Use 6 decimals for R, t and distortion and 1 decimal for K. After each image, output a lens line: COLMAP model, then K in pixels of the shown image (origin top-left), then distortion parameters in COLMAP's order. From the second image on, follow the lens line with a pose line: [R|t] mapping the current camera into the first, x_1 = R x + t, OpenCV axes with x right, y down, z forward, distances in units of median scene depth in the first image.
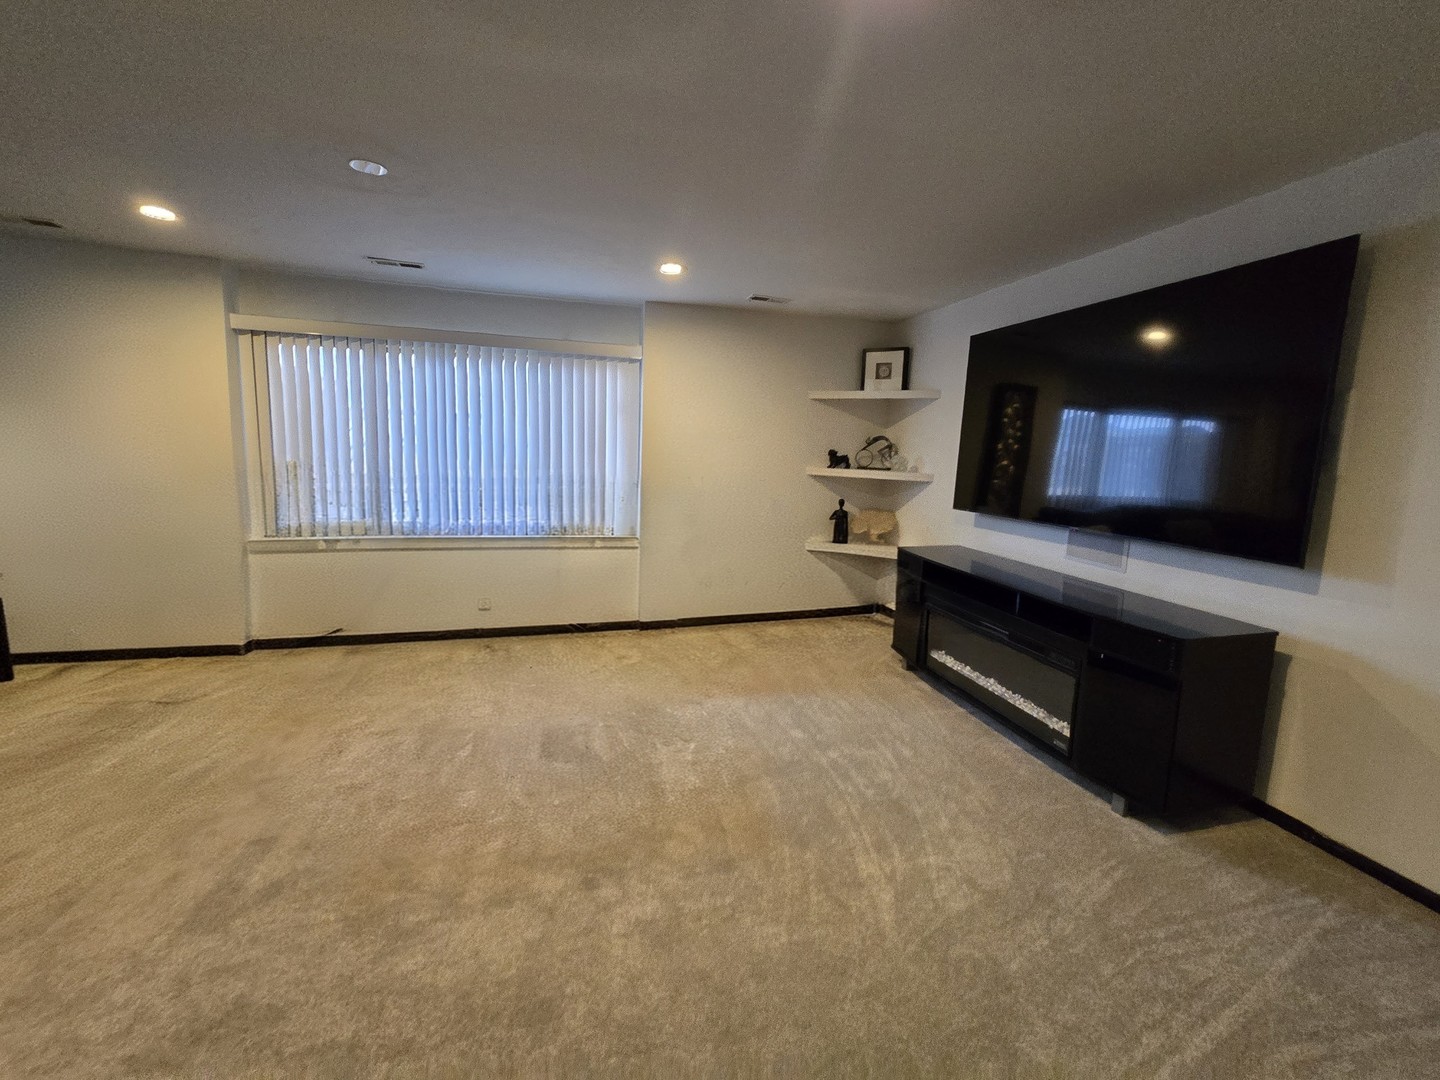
lens RADIAL K [[589.3, 0, 712.3], [0, 589.3, 529.5], [0, 0, 1]] dist [-0.006862, 0.000984]
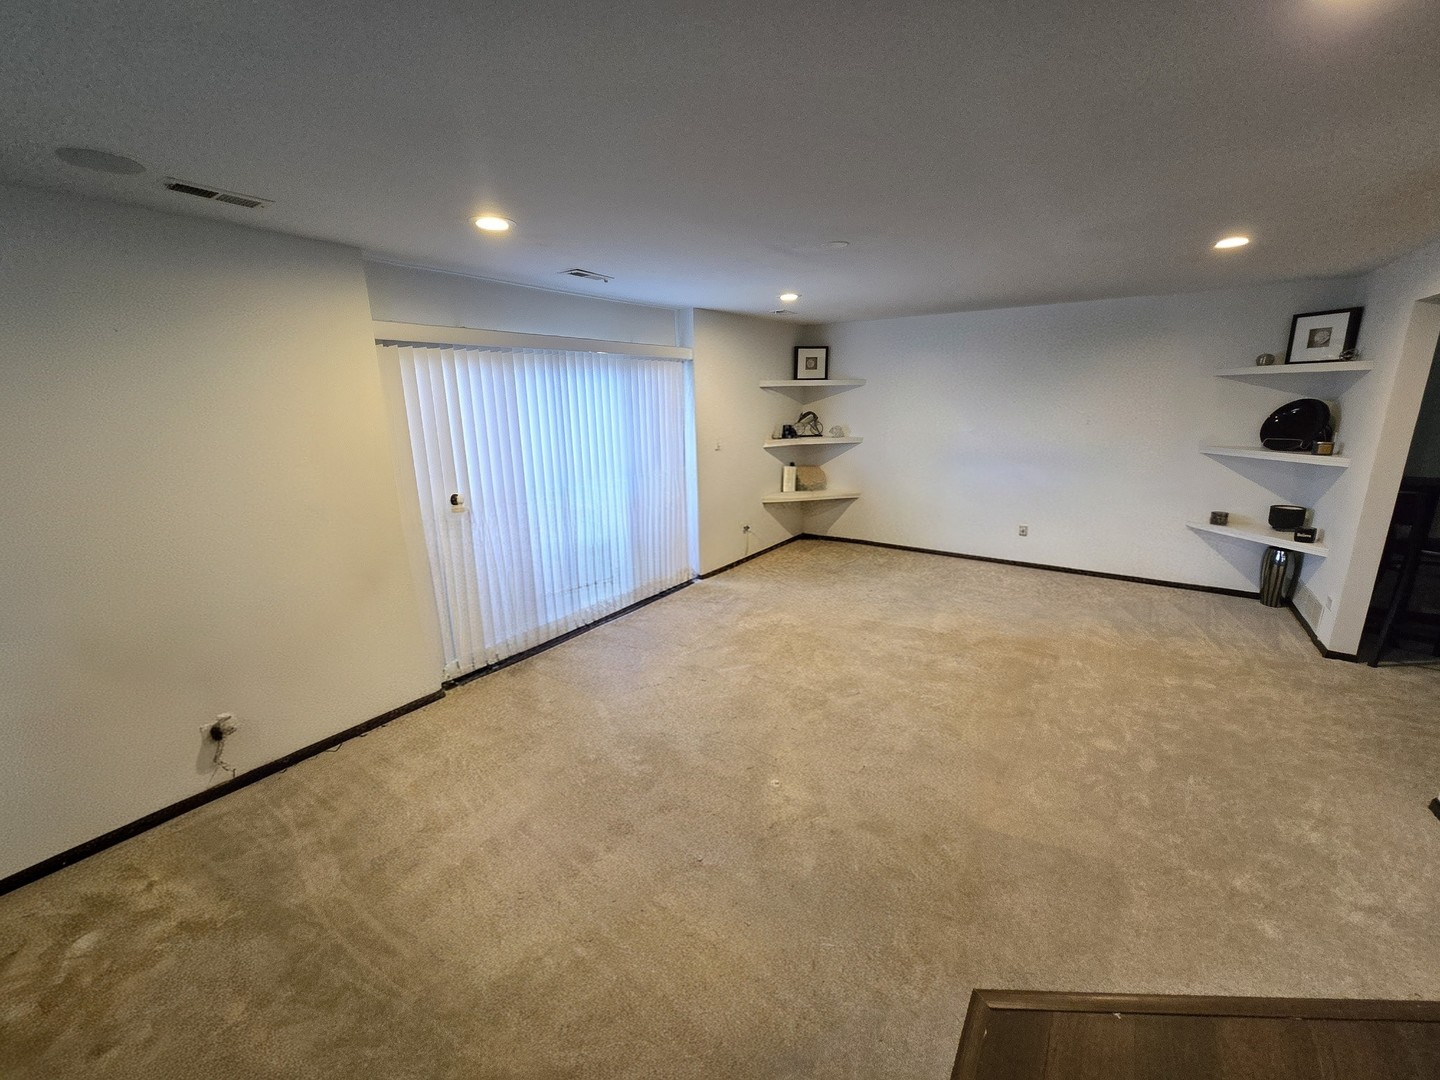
lens RADIAL K [[589.3, 0, 713.3], [0, 589.3, 540.5], [0, 0, 1]] dist [-0.006862, 0.000984]
pose [[0.754681, -0.207232, 0.622504, -0.819810], [0.137779, 0.977707, 0.158447, -0.118154], [-0.641462, -0.033809, 0.766410, 0.093044]]
